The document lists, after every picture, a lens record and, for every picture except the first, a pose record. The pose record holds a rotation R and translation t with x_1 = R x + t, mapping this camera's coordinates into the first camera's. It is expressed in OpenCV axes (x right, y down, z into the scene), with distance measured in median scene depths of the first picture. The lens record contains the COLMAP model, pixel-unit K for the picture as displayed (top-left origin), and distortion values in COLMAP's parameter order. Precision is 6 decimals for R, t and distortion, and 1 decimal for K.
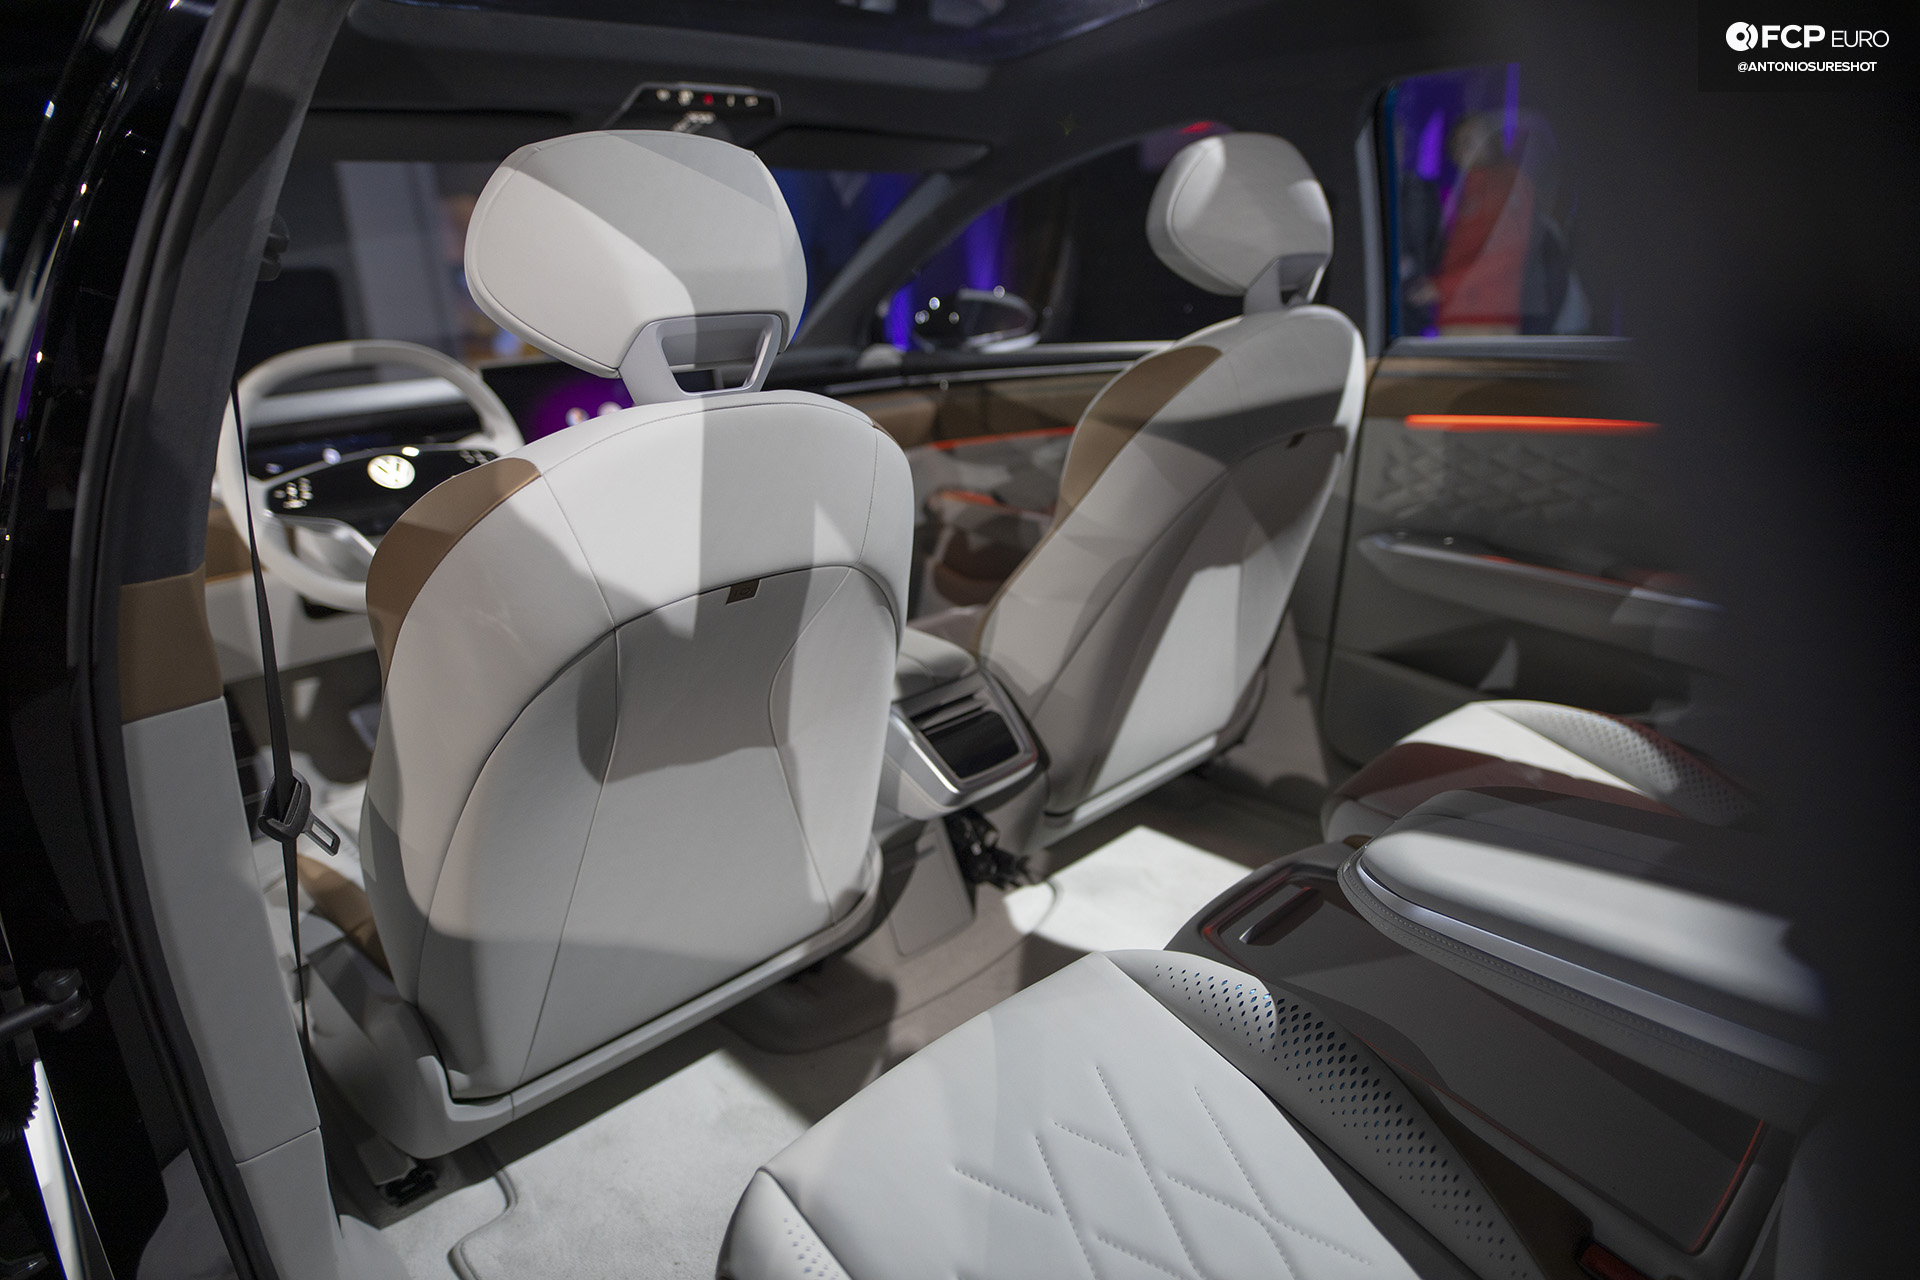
lens RADIAL K [[1110.4, 0, 960.0], [0, 1110.4, 640.0], [0, 0, 1]] dist [-0.026641, 0.000557]
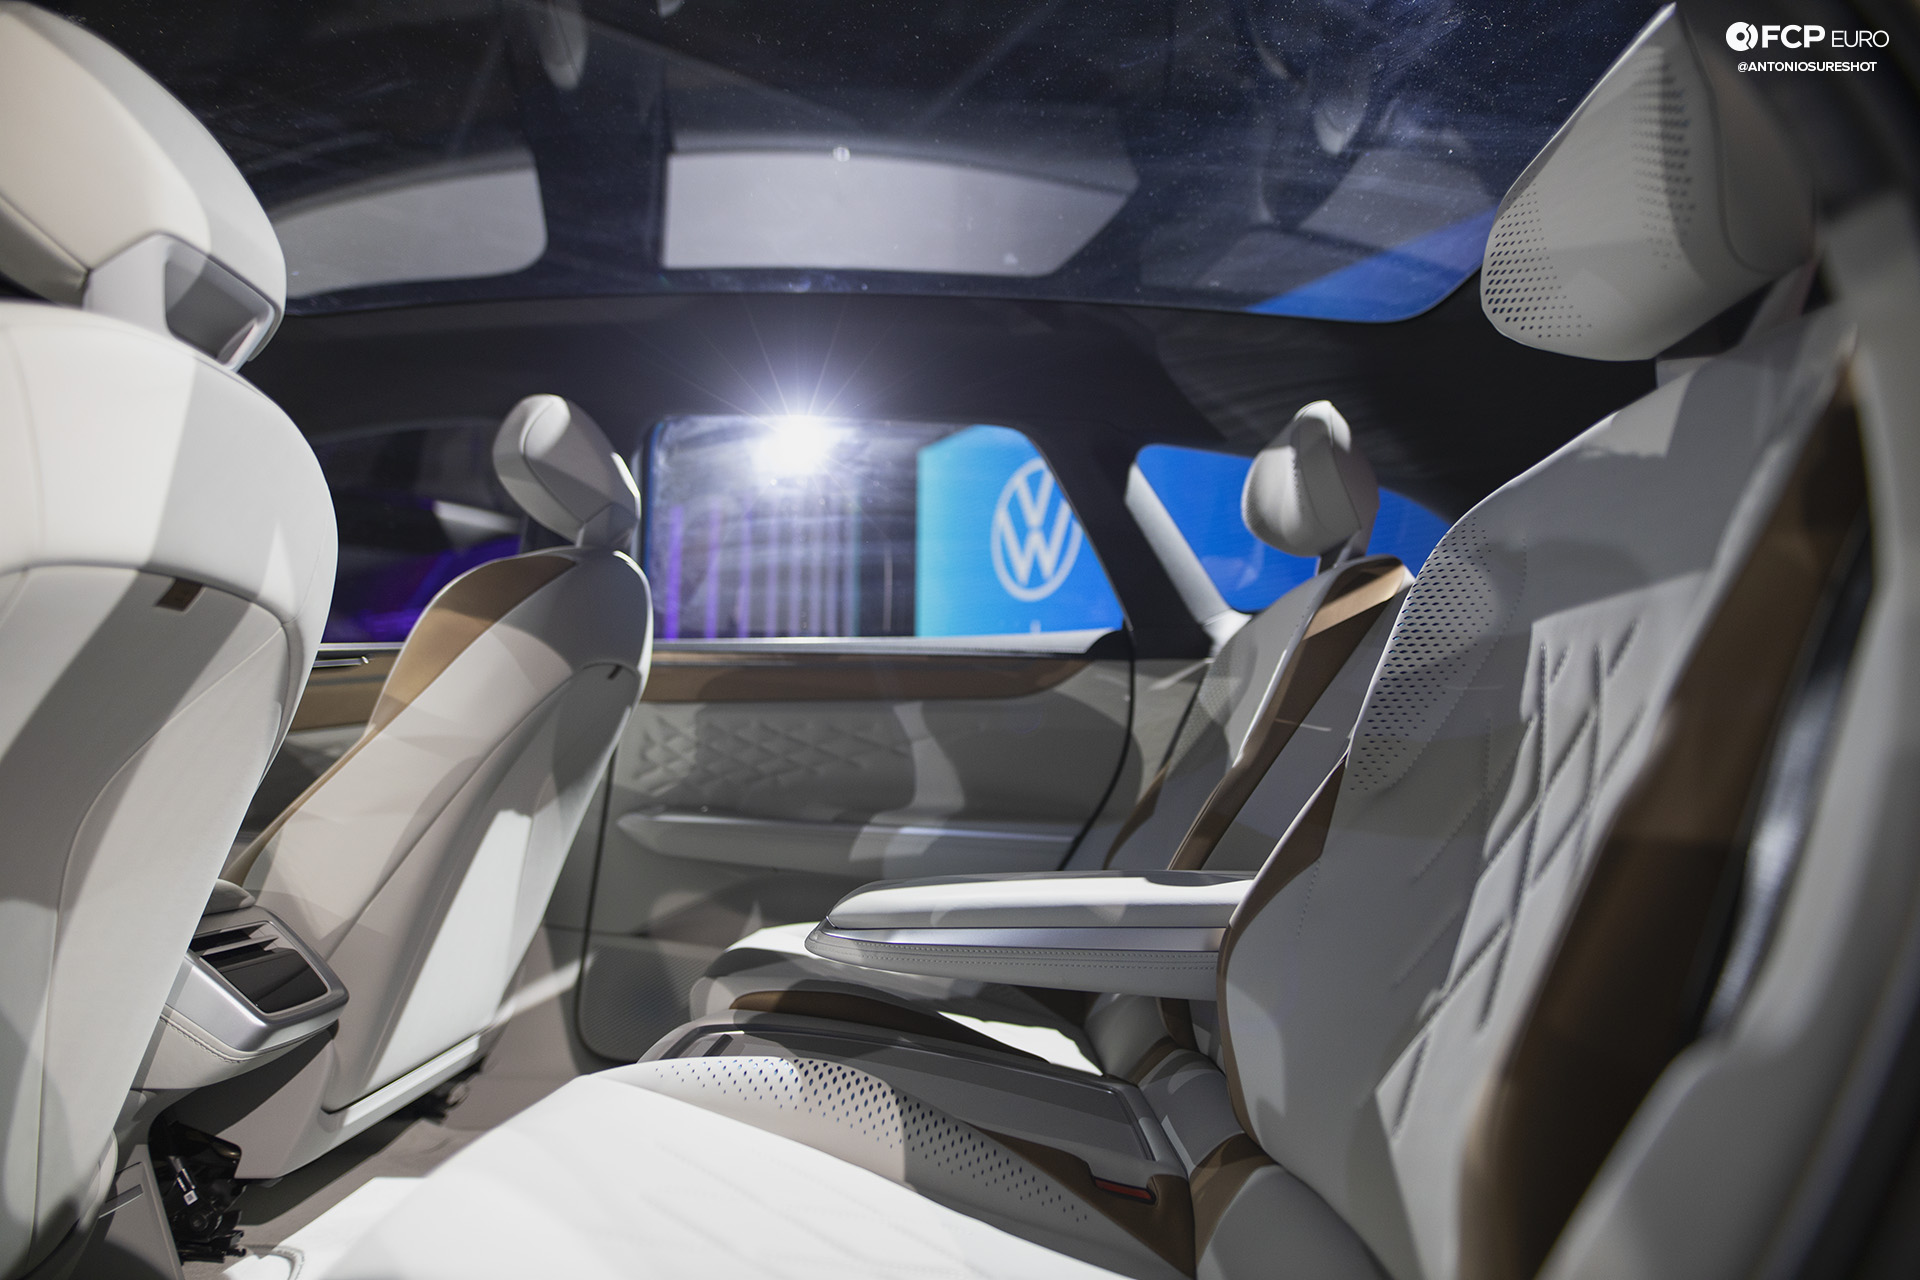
lens RADIAL K [[1110.4, 0, 960.0], [0, 1110.4, 640.0], [0, 0, 1]] dist [-0.026641, 0.000557]
pose [[0.680319, 0.149780, 0.717449, -0.215990], [0.178135, 0.915750, -0.360096, 0.210154], [-0.710939, 0.372783, 0.596321, 0.096392]]
